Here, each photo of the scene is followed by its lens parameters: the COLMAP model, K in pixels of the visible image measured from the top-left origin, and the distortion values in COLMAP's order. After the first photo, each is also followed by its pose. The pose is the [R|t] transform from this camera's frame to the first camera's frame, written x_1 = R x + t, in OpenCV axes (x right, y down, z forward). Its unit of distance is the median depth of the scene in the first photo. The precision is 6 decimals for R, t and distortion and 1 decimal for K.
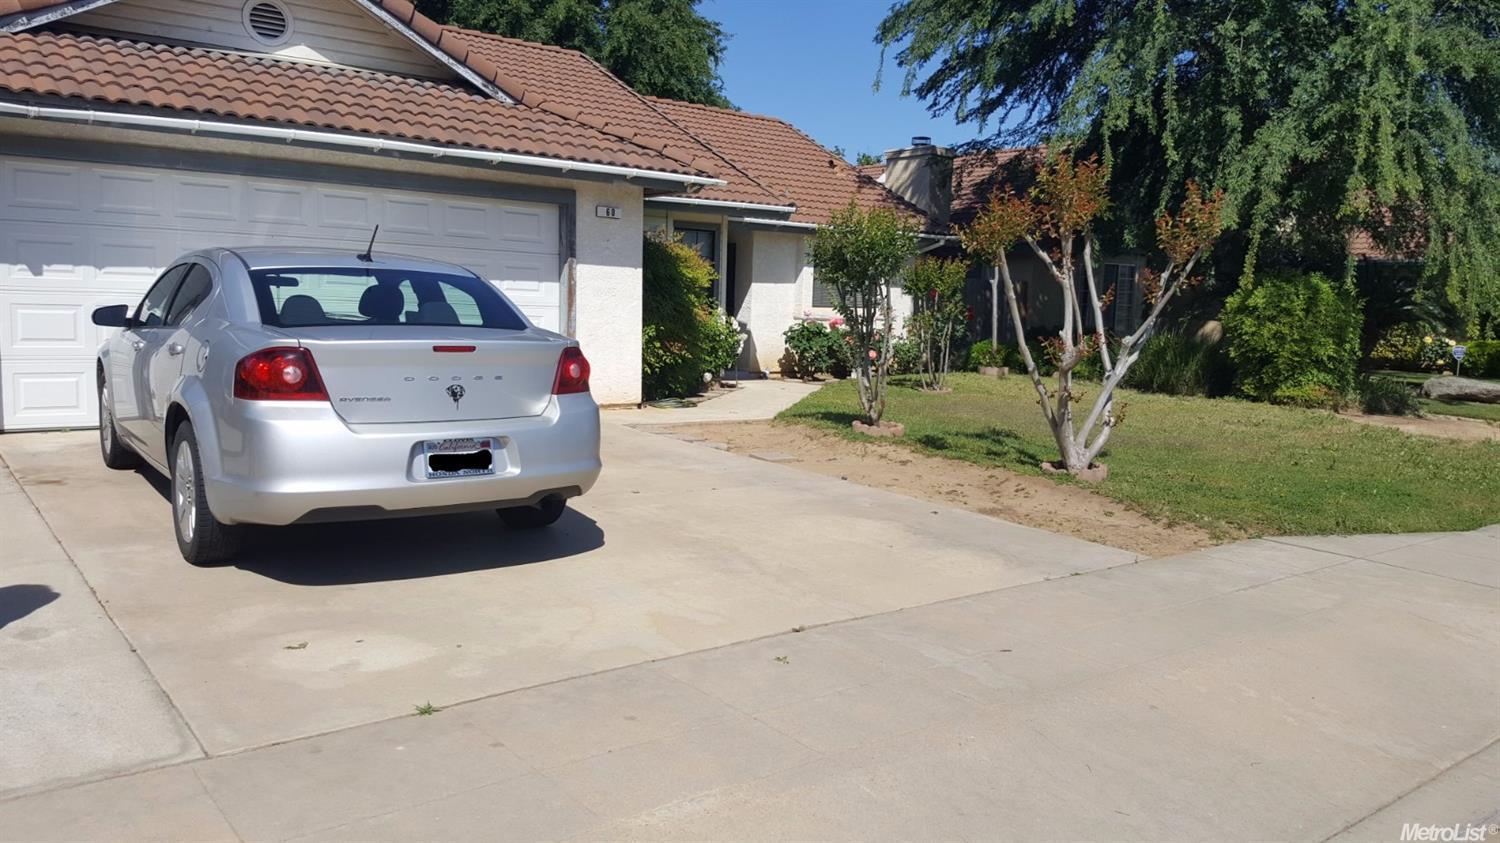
lens RADIAL K [[1218.4, 0, 750.0], [0, 1218.4, 421.5], [0, 0, 1]] dist [0.089224, -0.142845]
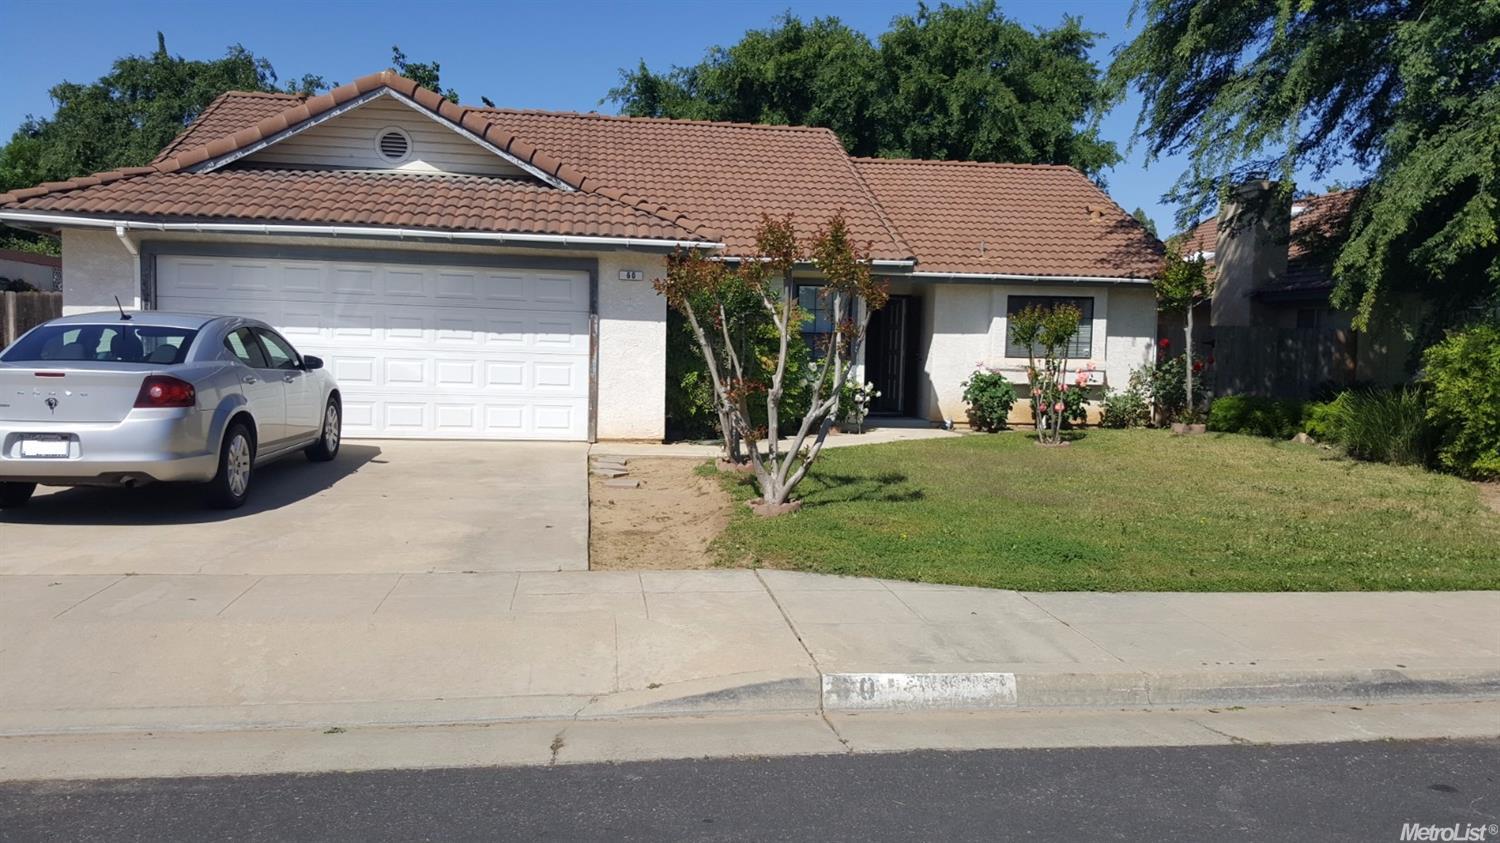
lens RADIAL K [[1218.4, 0, 750.0], [0, 1218.4, 421.5], [0, 0, 1]] dist [0.089224, -0.142845]
pose [[0.847919, 0.028407, -0.529364, 0.626429], [-0.053185, 0.998084, -0.031630, 0.000929], [0.527451, 0.054974, 0.847805, 0.069324]]
